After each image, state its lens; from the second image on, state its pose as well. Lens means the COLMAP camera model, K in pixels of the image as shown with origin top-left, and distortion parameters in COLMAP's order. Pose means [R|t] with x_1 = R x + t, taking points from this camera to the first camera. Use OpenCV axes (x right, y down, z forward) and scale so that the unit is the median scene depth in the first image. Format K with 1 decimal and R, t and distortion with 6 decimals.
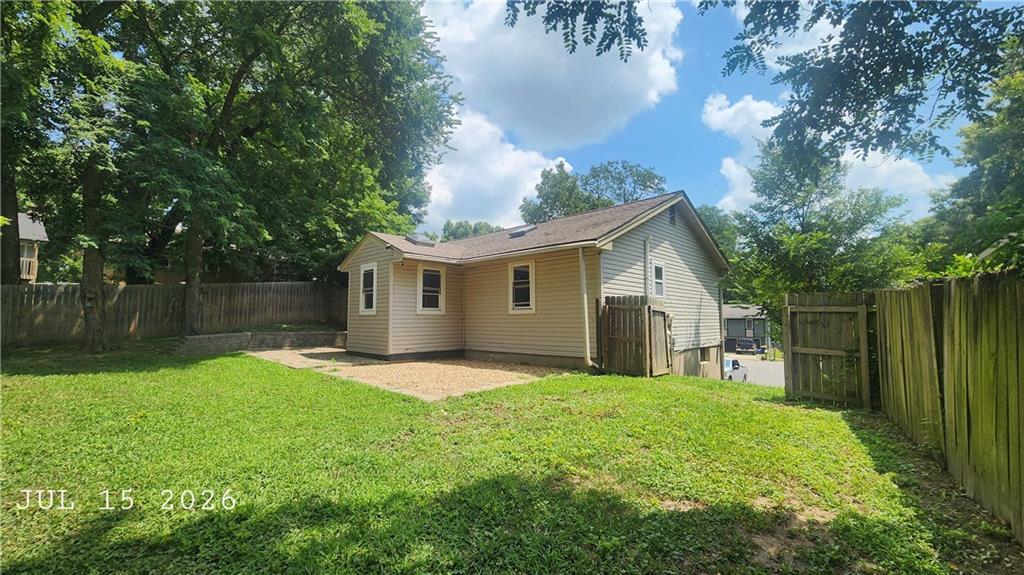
lens RADIAL K [[418.3, 0, 512.0], [0, 418.3, 287.5], [0, 0, 1]] dist [0.001380, 0.000099]
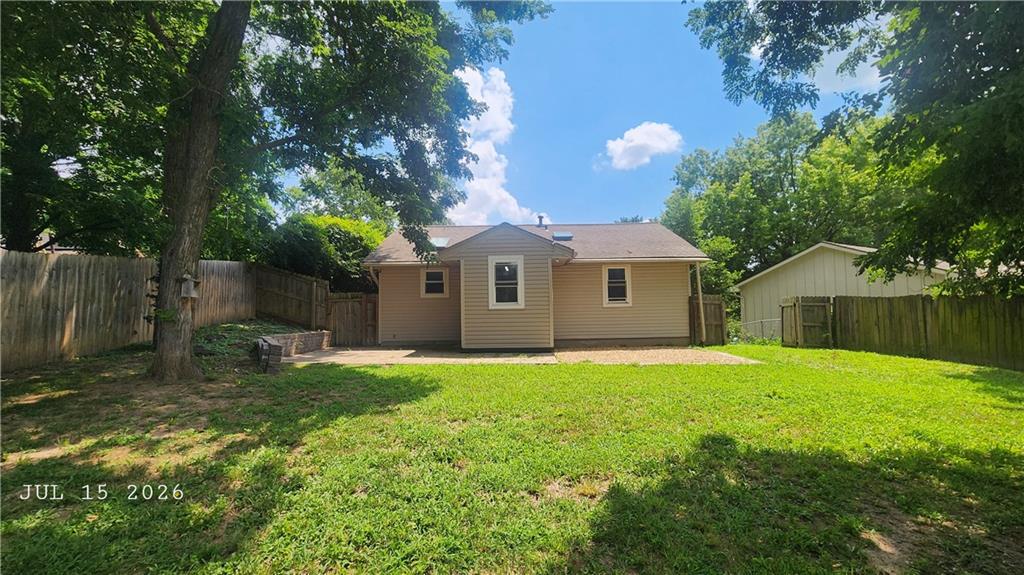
lens RADIAL K [[418.3, 0, 512.0], [0, 418.3, 287.5], [0, 0, 1]] dist [0.001380, 0.000099]
pose [[0.715882, 0.025678, 0.697749, -0.903170], [-0.041483, 0.999122, 0.005792, 0.008734], [-0.696988, -0.033091, 0.716319, 0.256250]]
